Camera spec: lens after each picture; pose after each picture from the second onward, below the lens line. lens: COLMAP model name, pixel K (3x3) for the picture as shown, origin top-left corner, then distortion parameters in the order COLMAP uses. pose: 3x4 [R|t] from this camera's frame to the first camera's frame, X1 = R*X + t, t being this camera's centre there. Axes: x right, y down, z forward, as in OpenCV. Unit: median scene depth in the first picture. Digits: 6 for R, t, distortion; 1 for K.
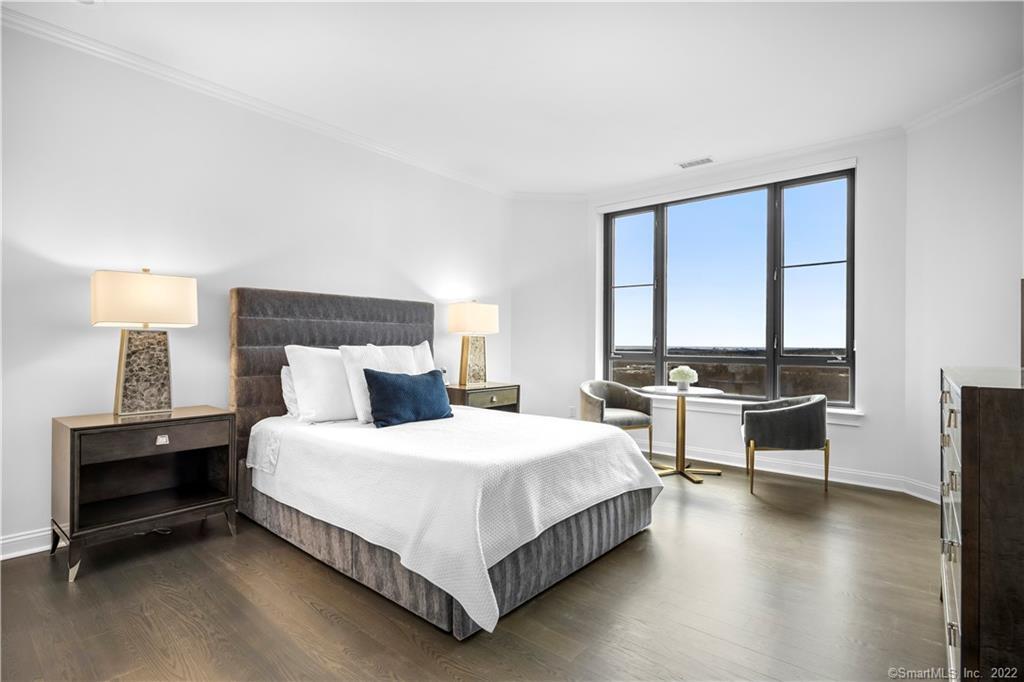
lens RADIAL K [[501.5, 0, 502.9], [0, 501.5, 340.3], [0, 0, 1]] dist [0.035349, -0.000439]
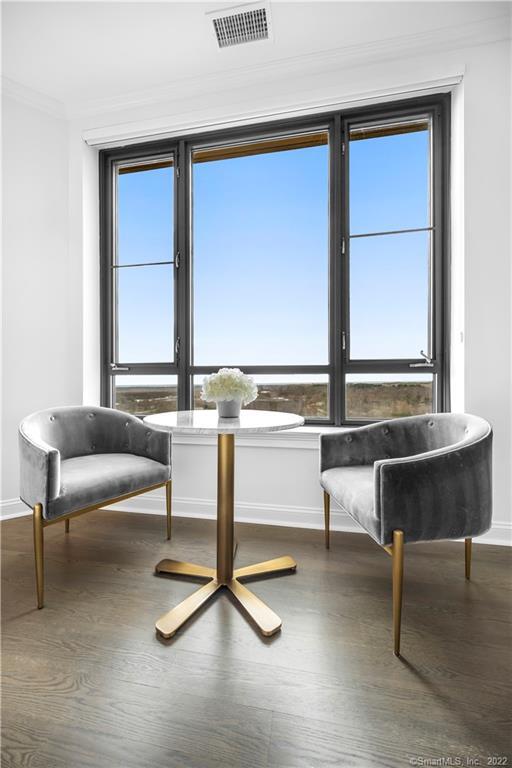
lens RADIAL K [[292.8, 0, 261.0], [0, 292.8, 386.2], [0, 0, 1]] dist [0.008506, 0.000059]
pose [[0.848322, -0.009004, 0.529405, 0.207967], [0.005107, 0.999948, 0.008823, 0.059160], [-0.529457, -0.004782, 0.848323, 0.664398]]
